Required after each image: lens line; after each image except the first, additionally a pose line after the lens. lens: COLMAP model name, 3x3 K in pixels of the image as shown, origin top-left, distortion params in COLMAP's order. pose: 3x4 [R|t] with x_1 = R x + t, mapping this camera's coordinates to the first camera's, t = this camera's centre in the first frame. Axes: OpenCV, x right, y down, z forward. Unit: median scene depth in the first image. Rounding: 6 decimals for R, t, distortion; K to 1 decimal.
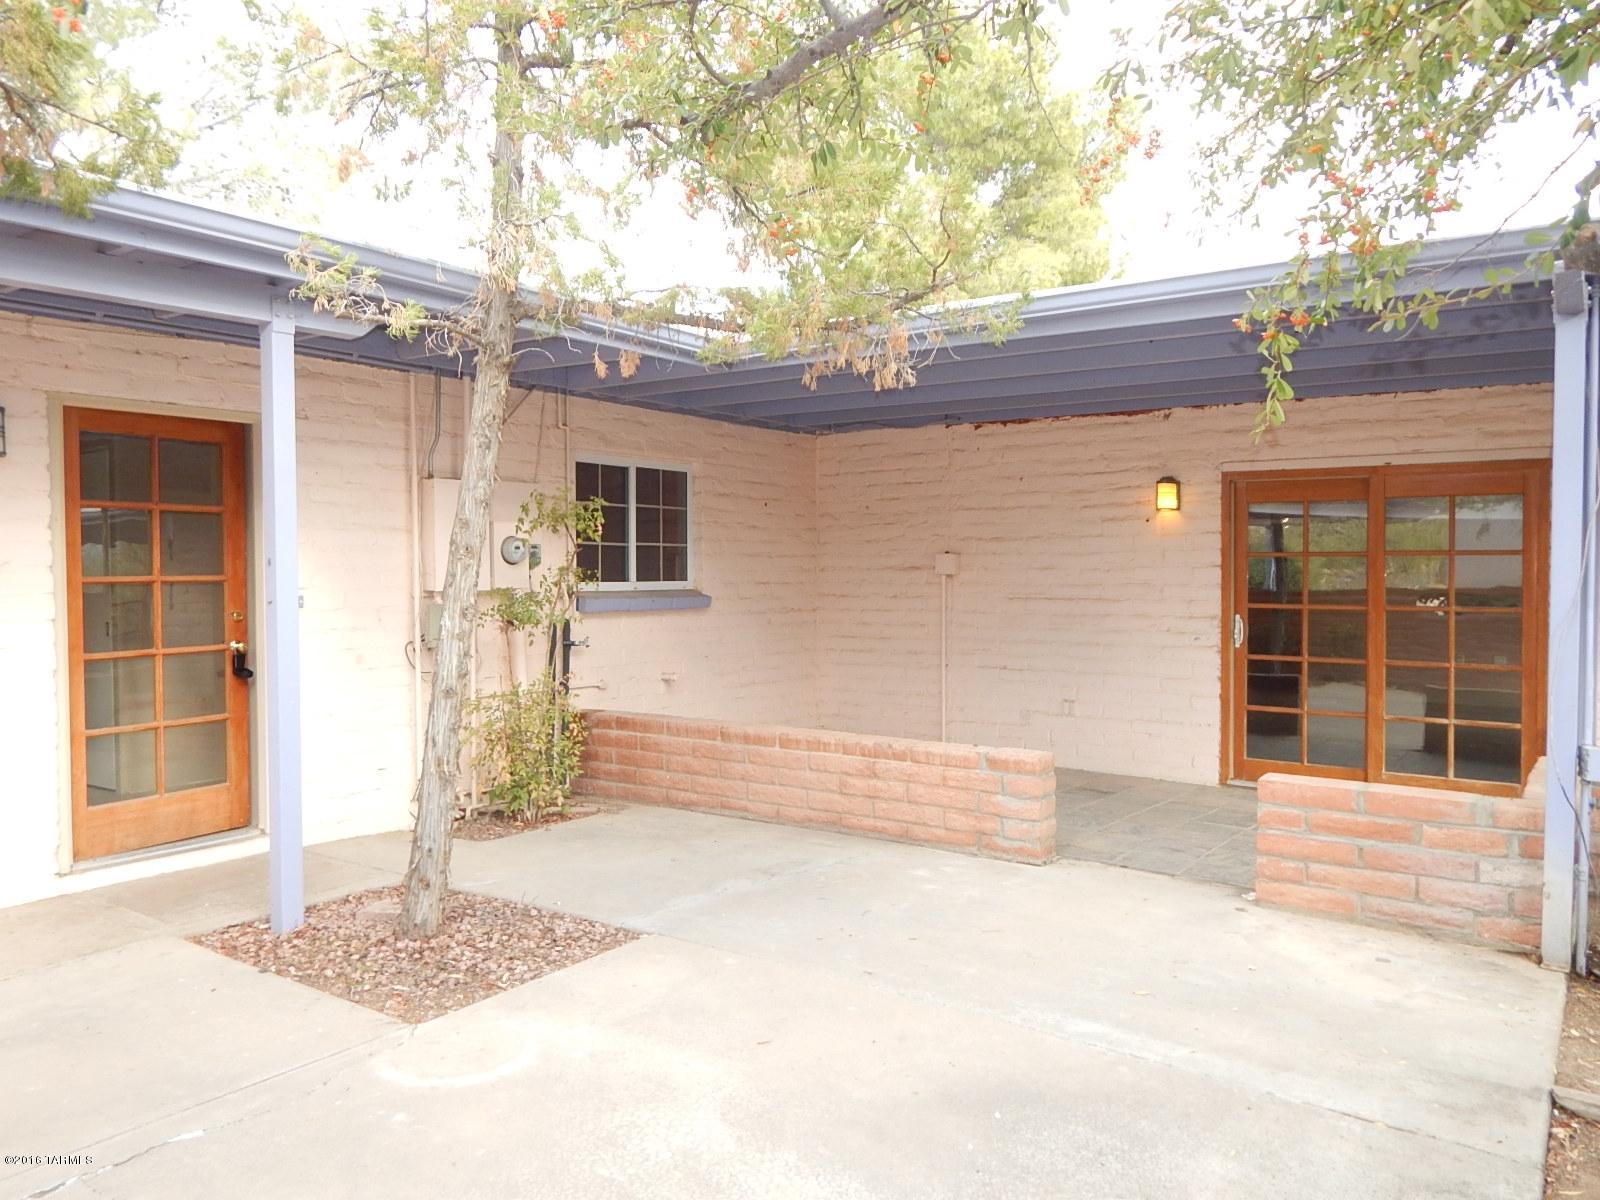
lens RADIAL K [[1164.6, 0, 802.1], [0, 1164.6, 600.4], [0, 0, 1]] dist [0.009762, 0.005044]
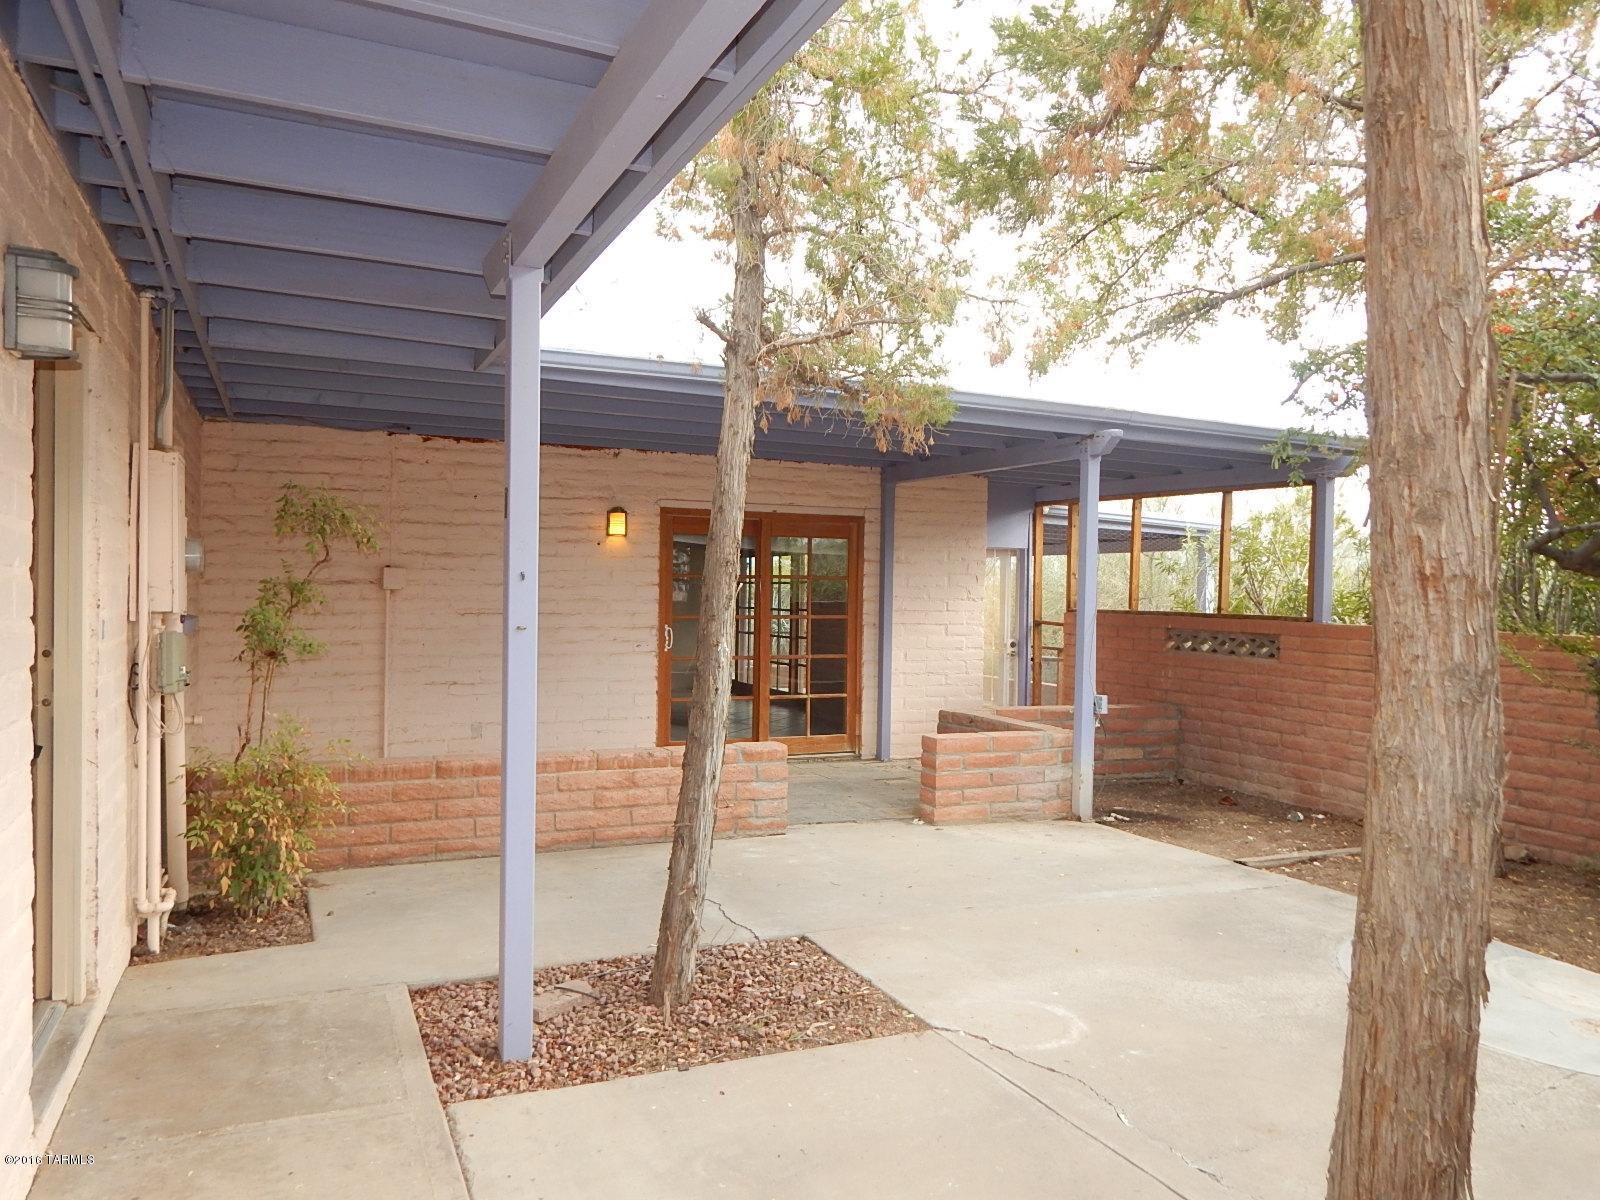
lens RADIAL K [[1164.6, 0, 801.7], [0, 1164.6, 596.7], [0, 0, 1]] dist [0.009762, 0.005044]
pose [[0.519030, -0.002430, 0.854753, -0.747119], [0.007412, 0.999971, -0.001658, -0.017508], [-0.854724, 0.007196, 0.519033, 0.312339]]
